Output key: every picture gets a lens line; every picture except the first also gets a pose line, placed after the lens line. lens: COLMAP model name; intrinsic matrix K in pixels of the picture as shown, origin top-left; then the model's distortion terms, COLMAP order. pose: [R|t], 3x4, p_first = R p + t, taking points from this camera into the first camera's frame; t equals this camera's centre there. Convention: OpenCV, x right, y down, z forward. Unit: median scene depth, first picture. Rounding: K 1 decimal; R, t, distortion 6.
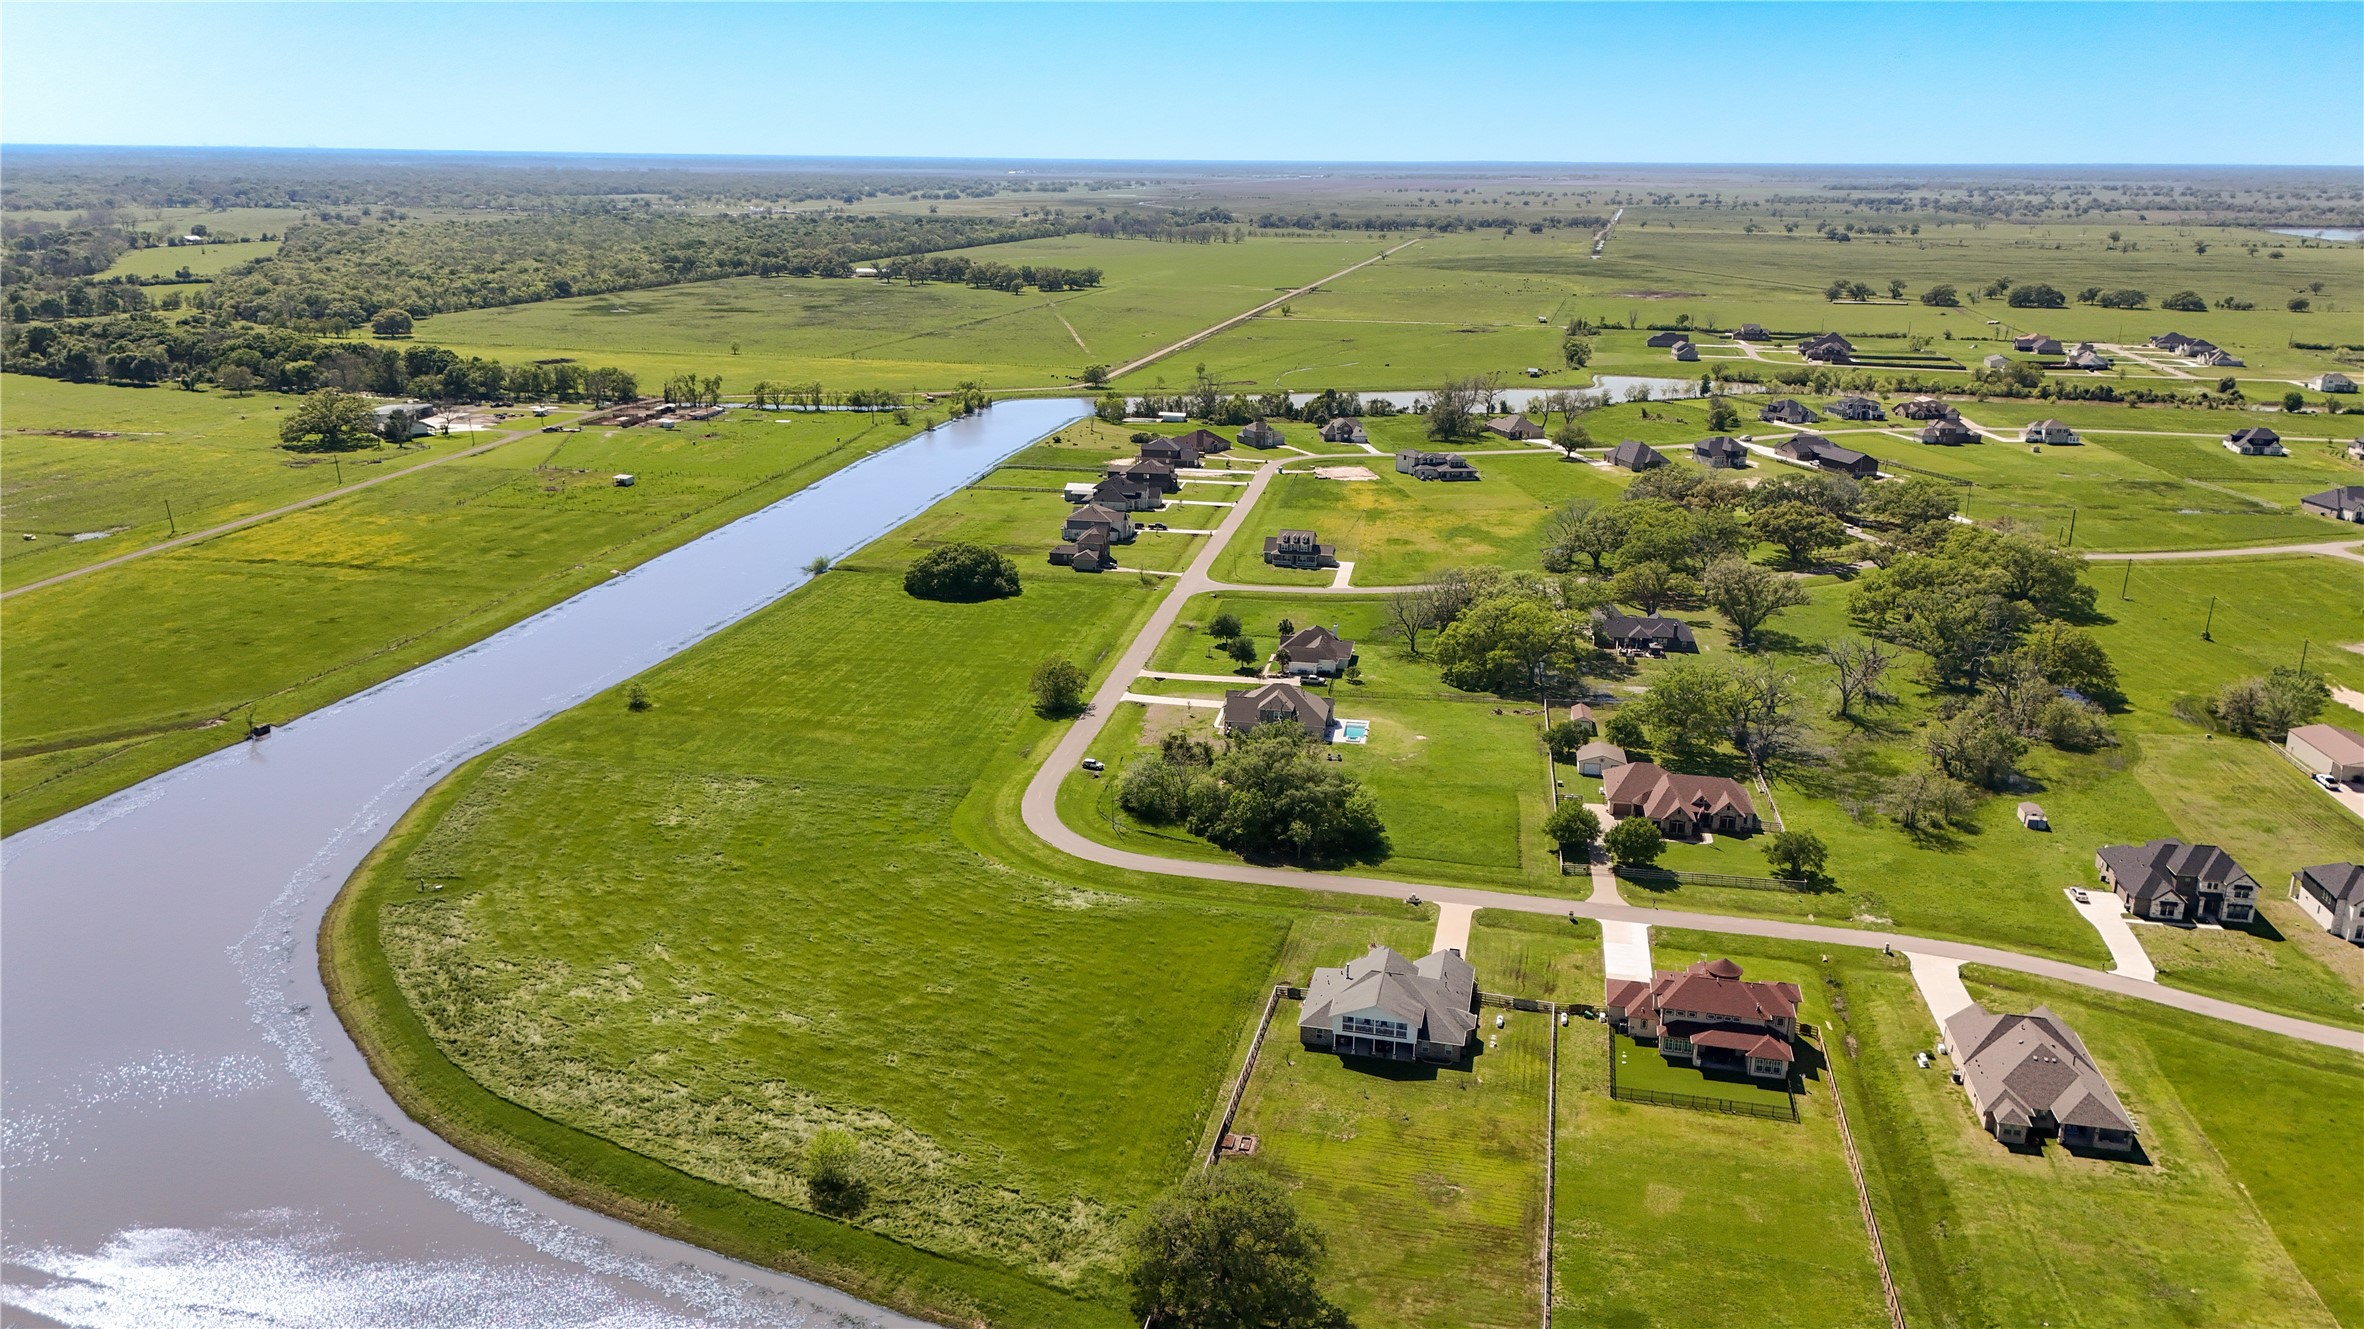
lens RADIAL K [[1730.8, 0, 1182.0], [0, 1730.8, 664.5], [0, 0, 1]] dist [0.078483, -0.073013]
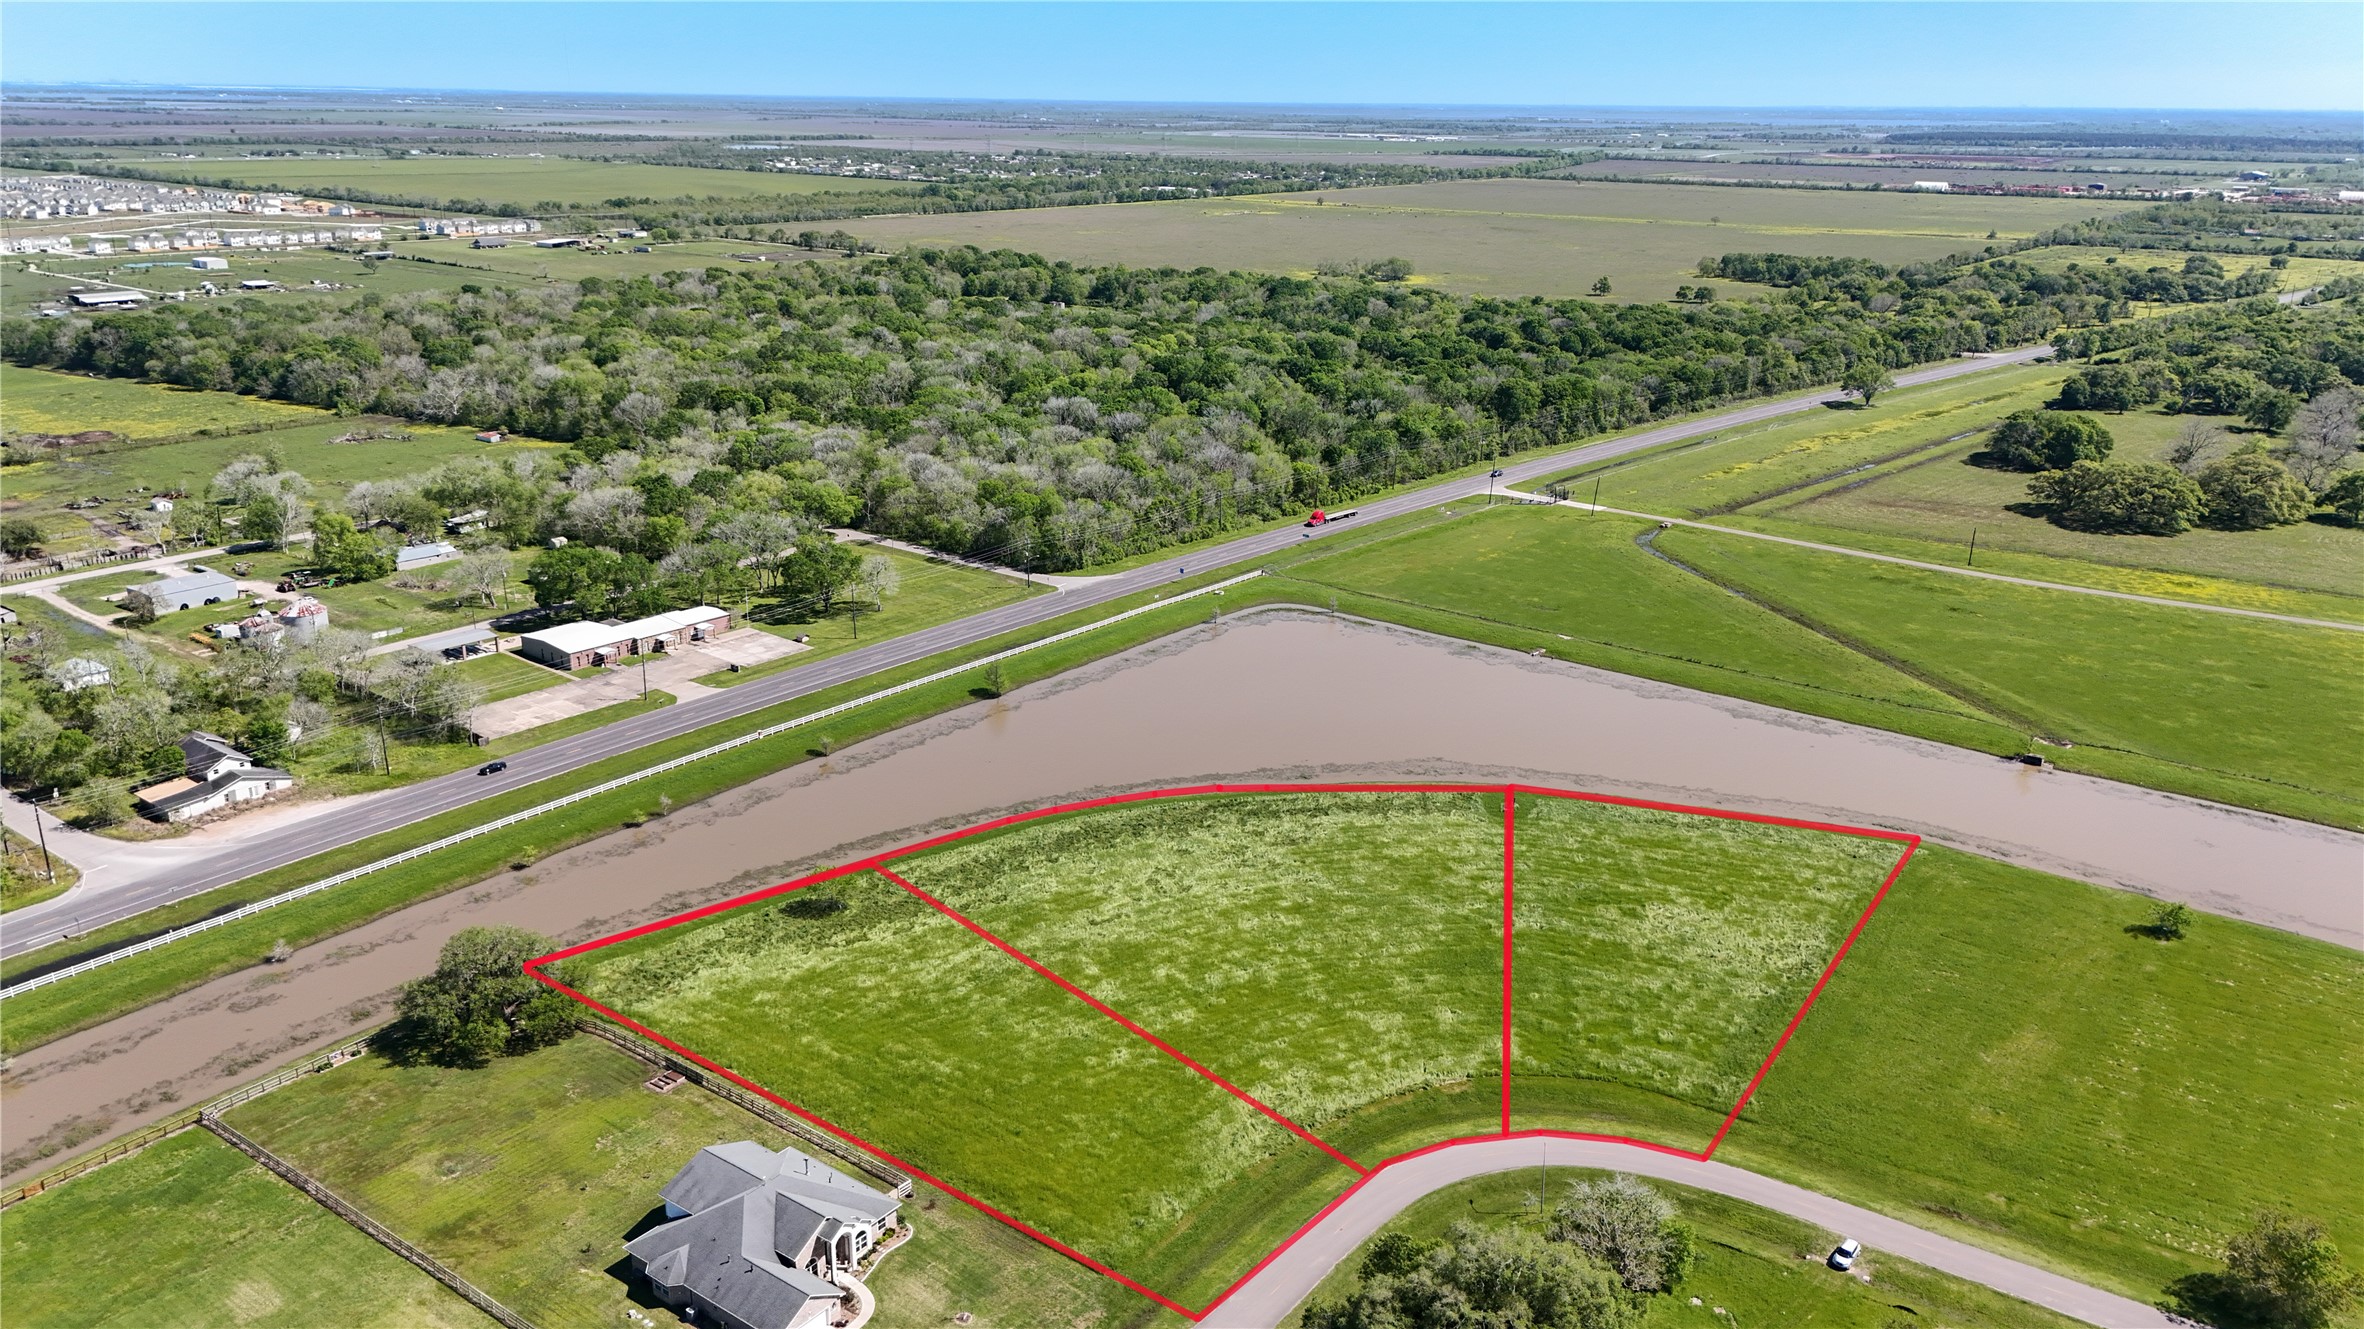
lens RADIAL K [[1730.8, 0, 1182.0], [0, 1730.8, 664.5], [0, 0, 1]] dist [0.078483, -0.073013]
pose [[-0.400945, 0.273828, -0.874221, 0.314702], [-0.273913, 0.874794, 0.399633, -0.181435], [0.874194, 0.399691, -0.275739, 0.623113]]
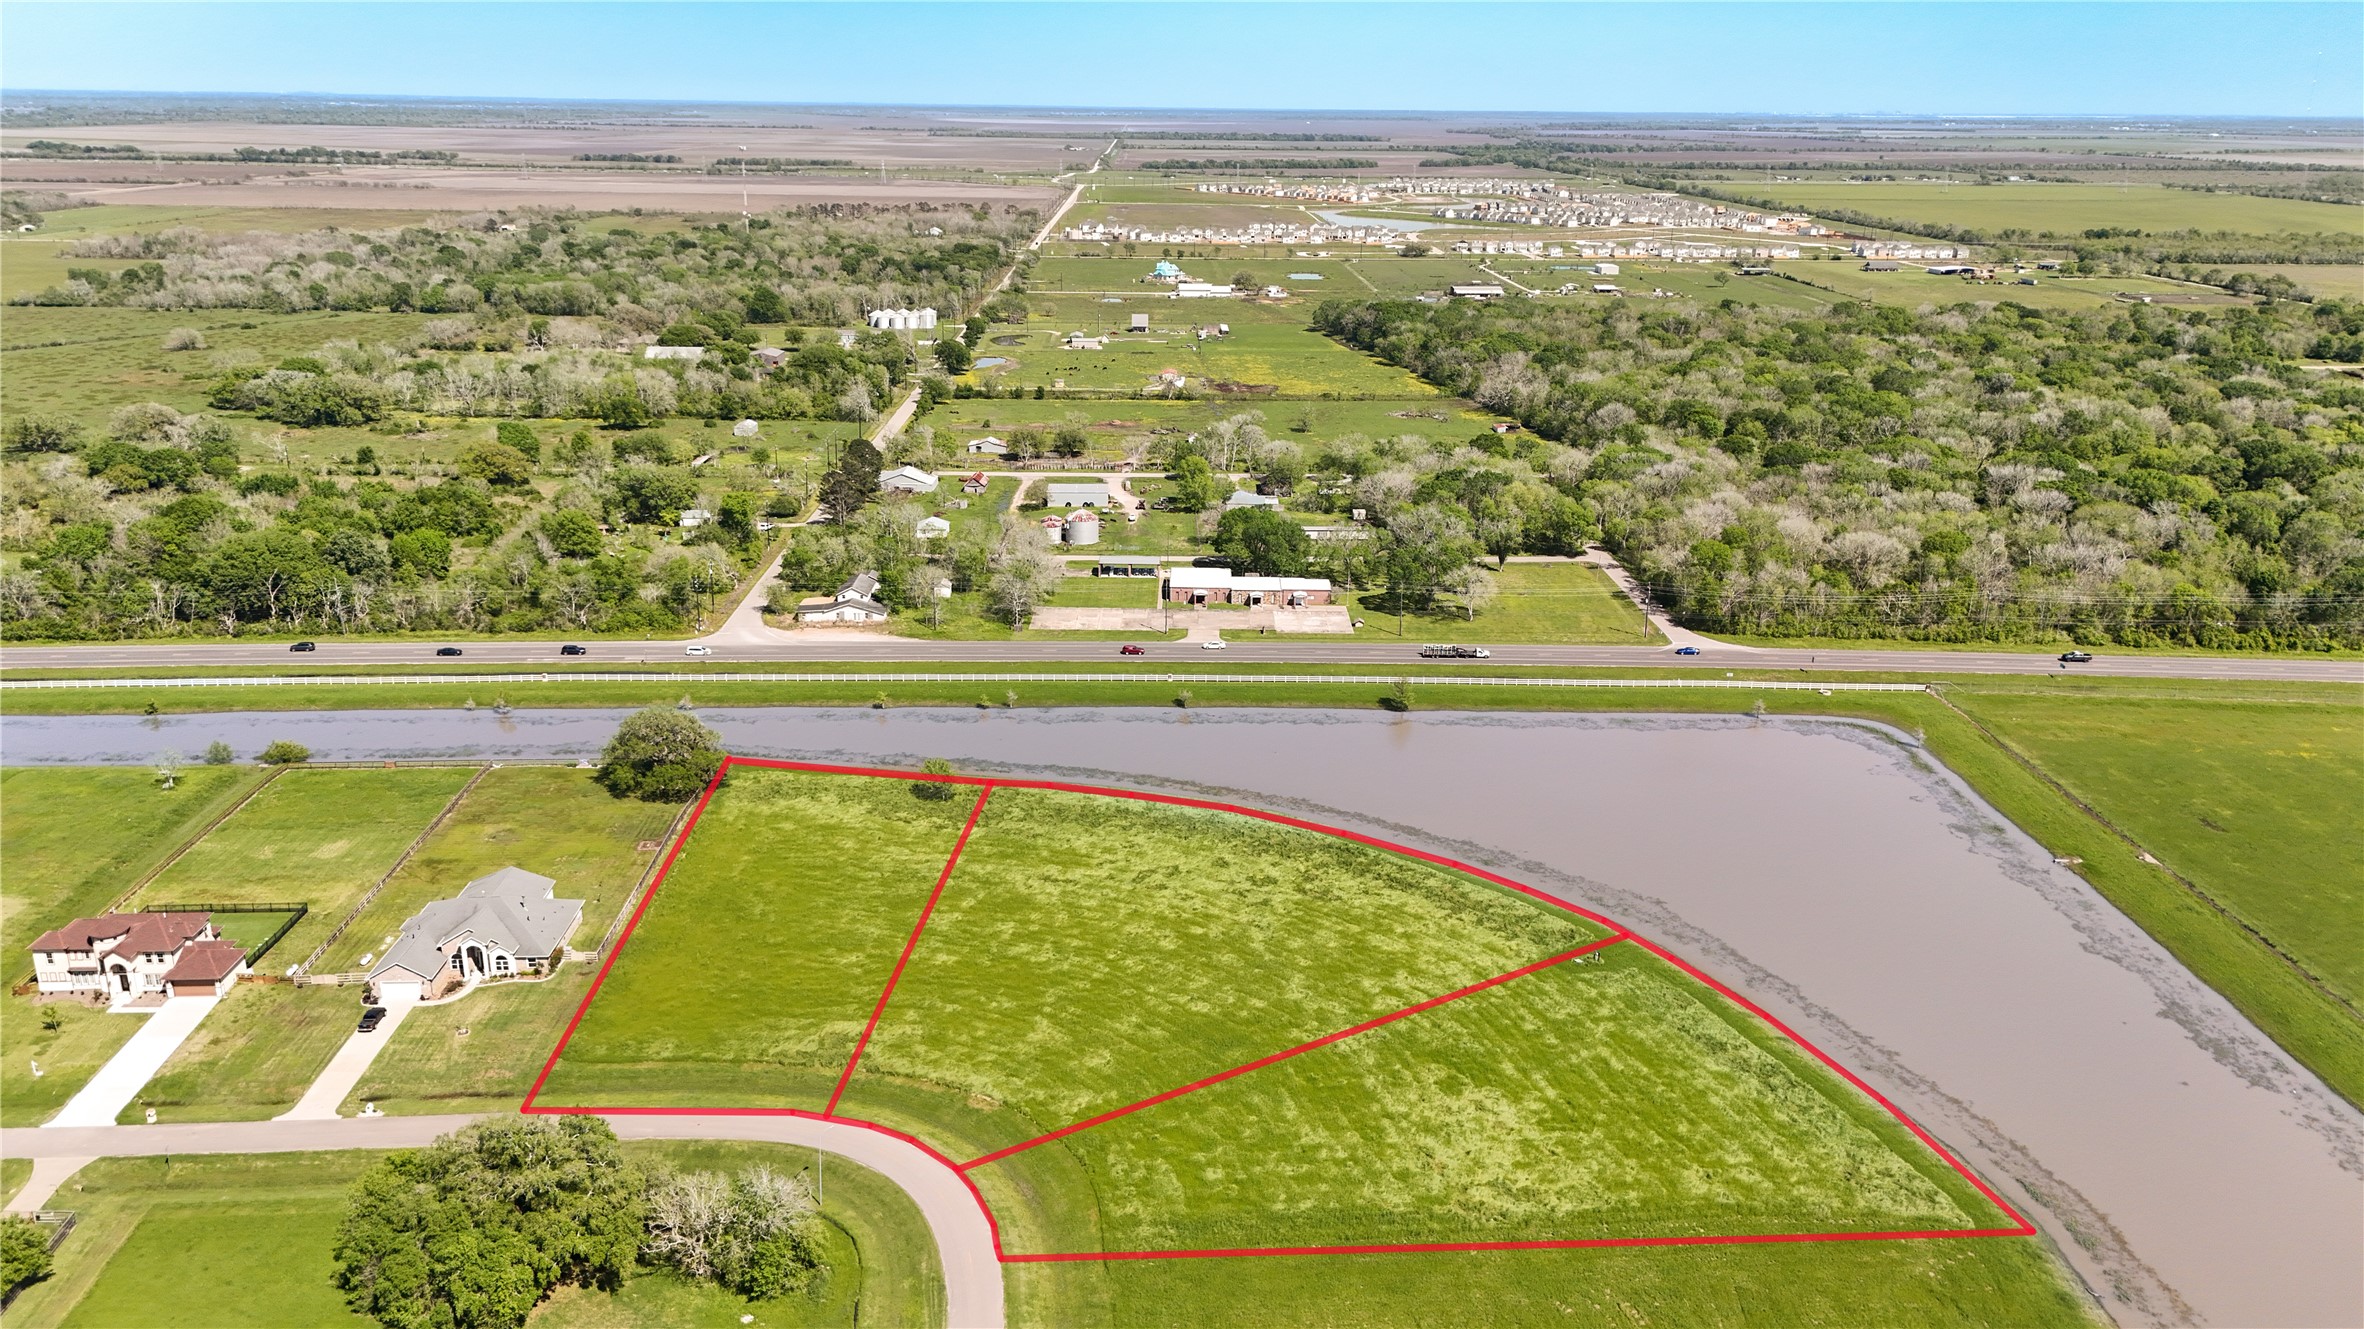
lens RADIAL K [[1730.8, 0, 1182.0], [0, 1730.8, 664.5], [0, 0, 1]] dist [0.078483, -0.073013]
pose [[-0.964053, 0.063647, -0.257973, -0.009593], [-0.093551, 0.827415, 0.553744, -0.265470], [0.248695, 0.557973, -0.791718, 0.897563]]
